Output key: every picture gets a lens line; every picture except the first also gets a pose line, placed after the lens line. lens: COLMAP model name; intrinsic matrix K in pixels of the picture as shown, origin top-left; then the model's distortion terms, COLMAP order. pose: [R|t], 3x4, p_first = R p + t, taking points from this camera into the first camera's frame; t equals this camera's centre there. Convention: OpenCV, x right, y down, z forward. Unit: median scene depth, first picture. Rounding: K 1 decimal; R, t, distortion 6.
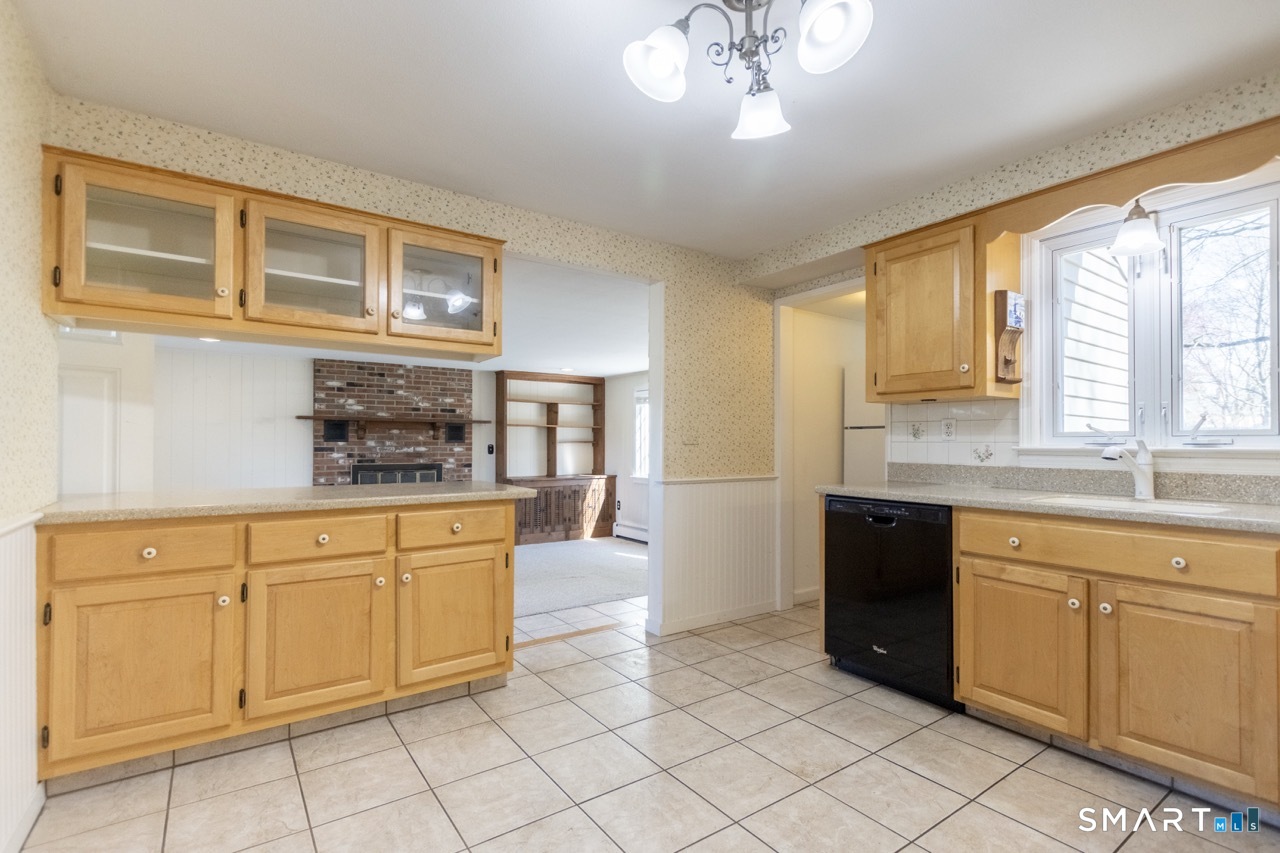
lens RADIAL K [[598.3, 0, 640.4], [0, 598.3, 439.1], [0, 0, 1]] dist [0.002457, -0.000528]
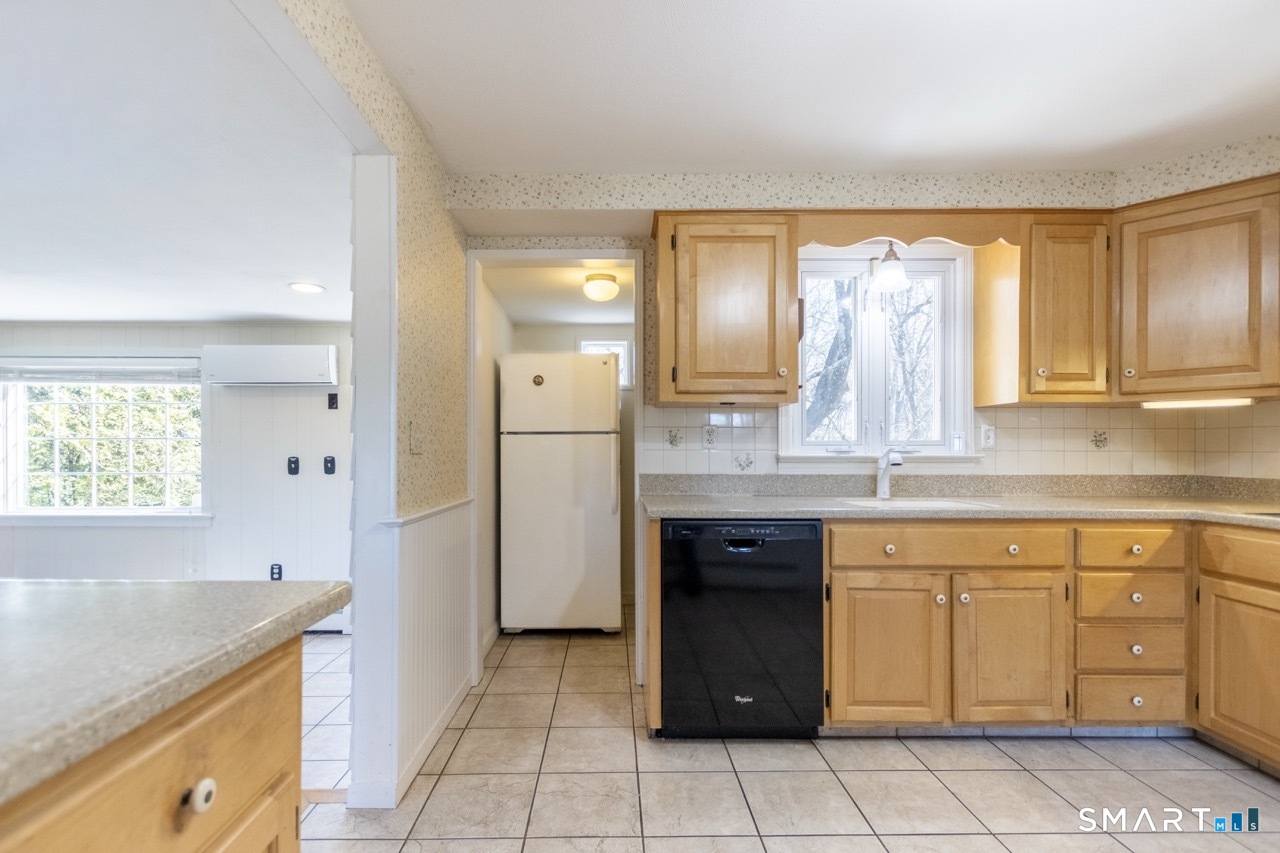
lens RADIAL K [[594.0, 0, 617.6], [0, 594.0, 450.4], [0, 0, 1]] dist [0.003752, -0.000175]
pose [[0.566984, 0.000891, 0.823729, -0.361054], [-0.003983, 0.999991, 0.001660, 0.004872], [-0.823719, -0.004223, 0.566982, 0.641350]]
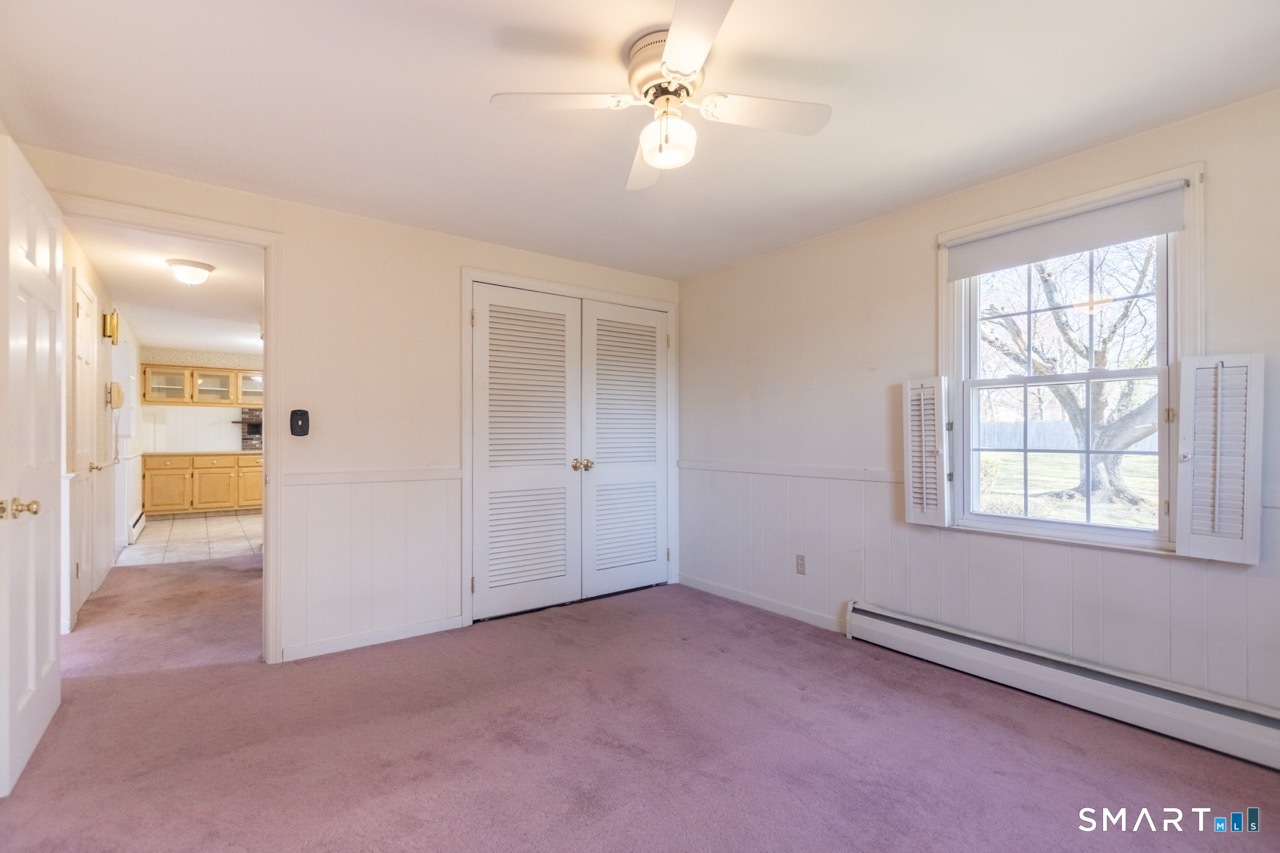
lens RADIAL K [[576.7, 0, 626.1], [0, 576.7, 432.0], [0, 0, 1]] dist [0.001174, 0.000003]
pose [[0.999711, -0.002349, 0.023905, 1.553028], [0.002287, 0.999994, 0.002626, -0.017278], [-0.023911, -0.002571, 0.999711, -2.113706]]
